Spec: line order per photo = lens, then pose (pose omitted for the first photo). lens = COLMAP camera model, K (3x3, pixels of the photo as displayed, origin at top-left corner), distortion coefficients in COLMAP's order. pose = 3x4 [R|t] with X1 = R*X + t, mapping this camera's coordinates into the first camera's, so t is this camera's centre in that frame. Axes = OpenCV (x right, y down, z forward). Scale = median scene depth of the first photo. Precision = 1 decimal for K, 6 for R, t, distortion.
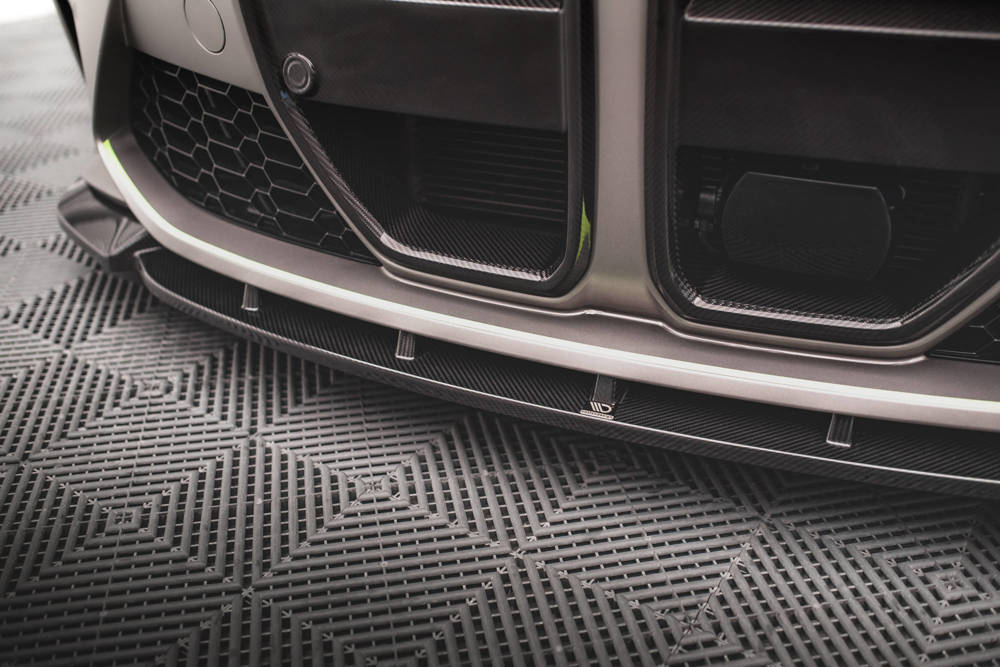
lens RADIAL K [[1059.7, 0, 500.0], [0, 1059.7, 333.5], [0, 0, 1]] dist [-0.063841, 0.018374]
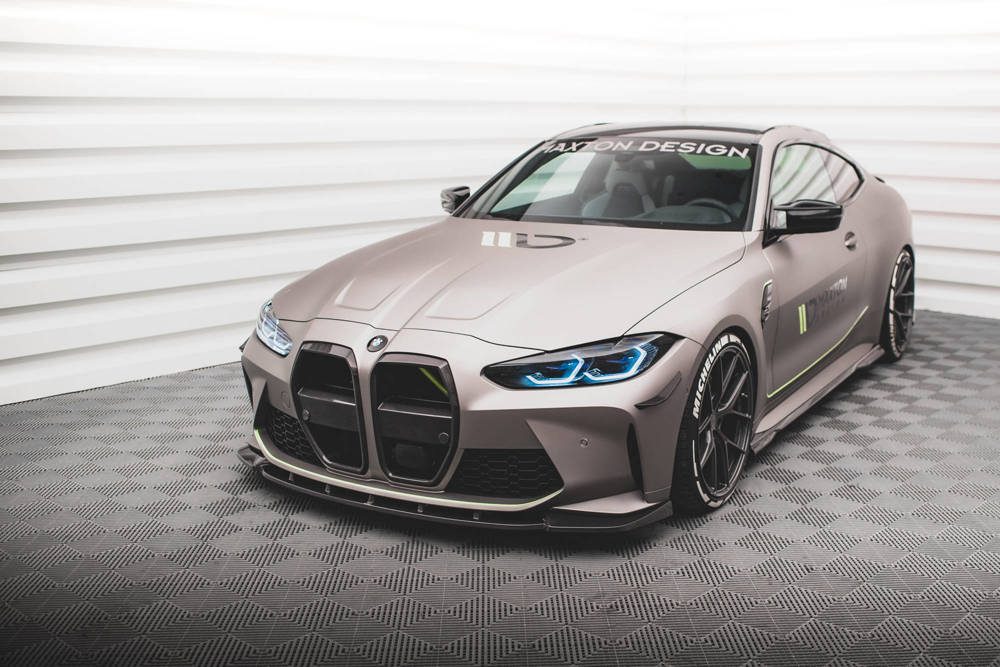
lens RADIAL K [[1003.6, 0, 500.0], [0, 1003.6, 333.5], [0, 0, 1]] dist [-0.004882, -0.003121]
pose [[0.991492, 0.039284, -0.124096, 0.800567], [-0.074636, 0.952657, -0.294743, 0.421435], [0.106642, 0.301497, 0.947485, -2.103451]]
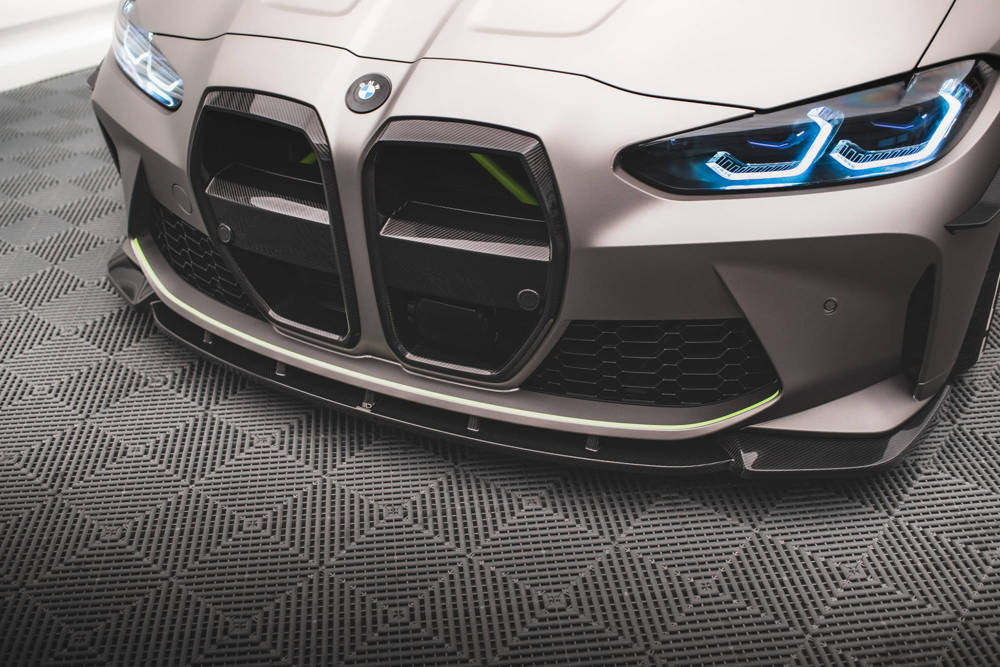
lens RADIAL K [[1064.3, 0, 442.9], [0, 1064.3, 330.9], [0, 0, 1]] dist [-0.085312, 0.009416]
pose [[0.995563, 0.038449, -0.085881, 0.323509], [-0.036851, 0.999118, 0.020116, -0.093013], [0.086579, -0.016862, 0.996102, -0.791400]]
